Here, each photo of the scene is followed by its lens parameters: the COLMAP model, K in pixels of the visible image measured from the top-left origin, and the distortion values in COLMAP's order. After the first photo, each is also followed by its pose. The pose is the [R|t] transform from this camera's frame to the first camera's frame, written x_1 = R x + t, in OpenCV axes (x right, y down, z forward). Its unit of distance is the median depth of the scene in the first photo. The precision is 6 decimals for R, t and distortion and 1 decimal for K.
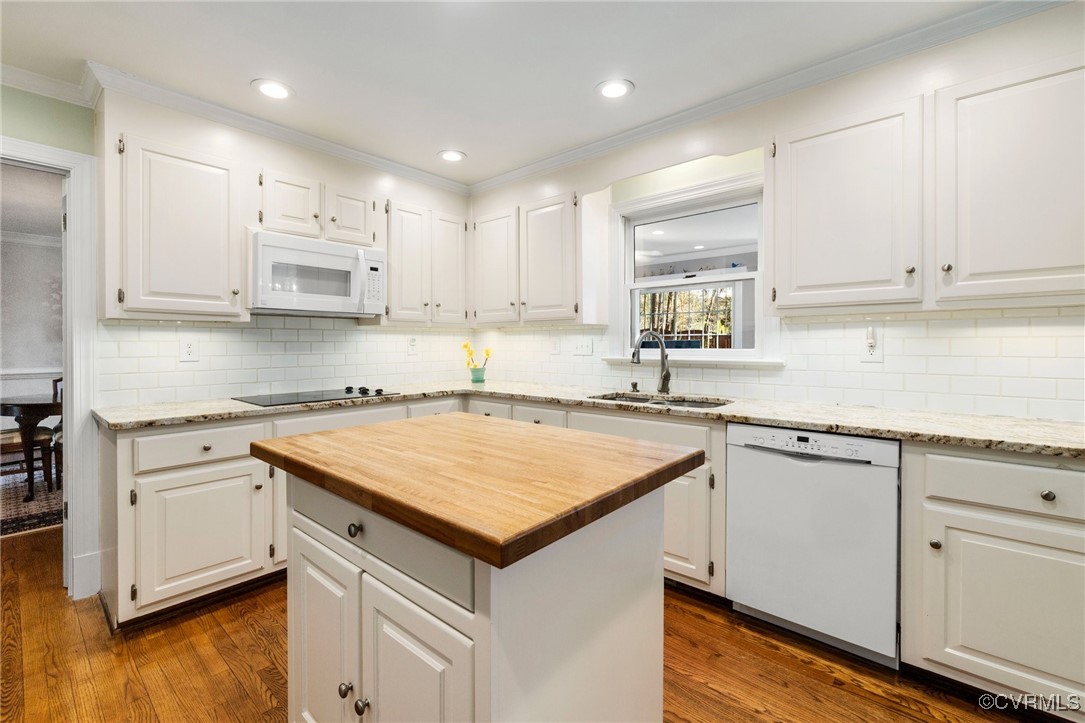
lens RADIAL K [[472.9, 0, 534.0], [0, 472.9, 347.7], [0, 0, 1]] dist [-0.002653, 0.002006]
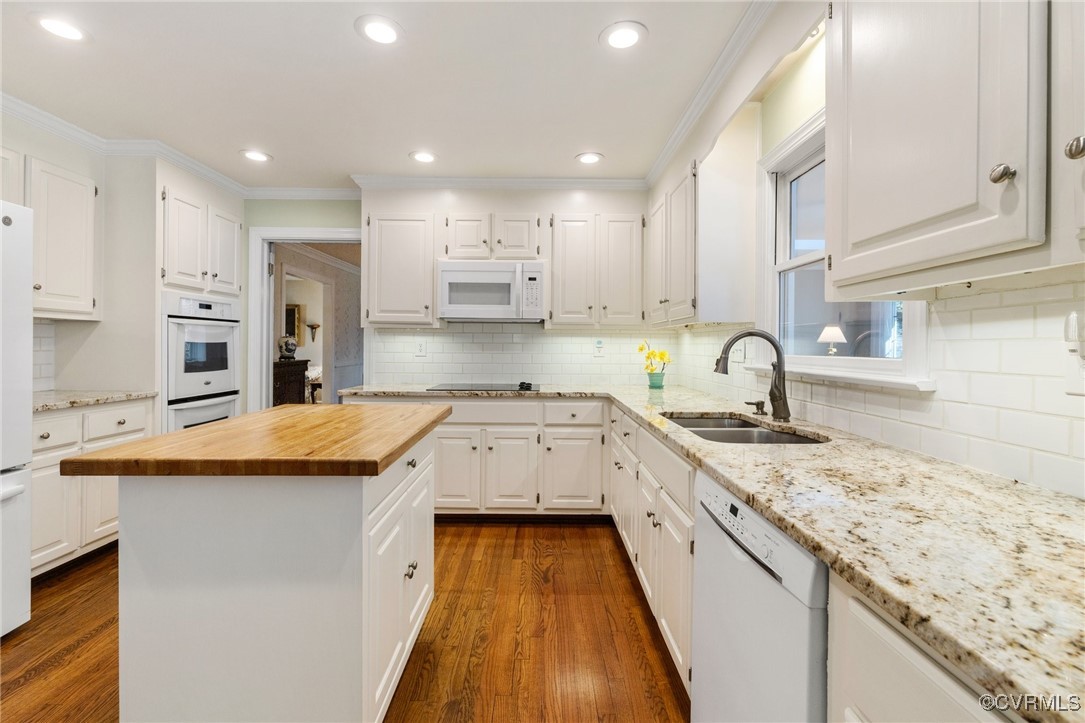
lens RADIAL K [[472.9, 0, 531.3], [0, 472.9, 344.9], [0, 0, 1]] dist [-0.002653, 0.002006]
pose [[0.660531, 0.006668, -0.750769, 0.509637], [-0.016889, 0.999839, -0.005978, -0.002168], [0.750609, 0.016629, 0.660538, 0.254744]]
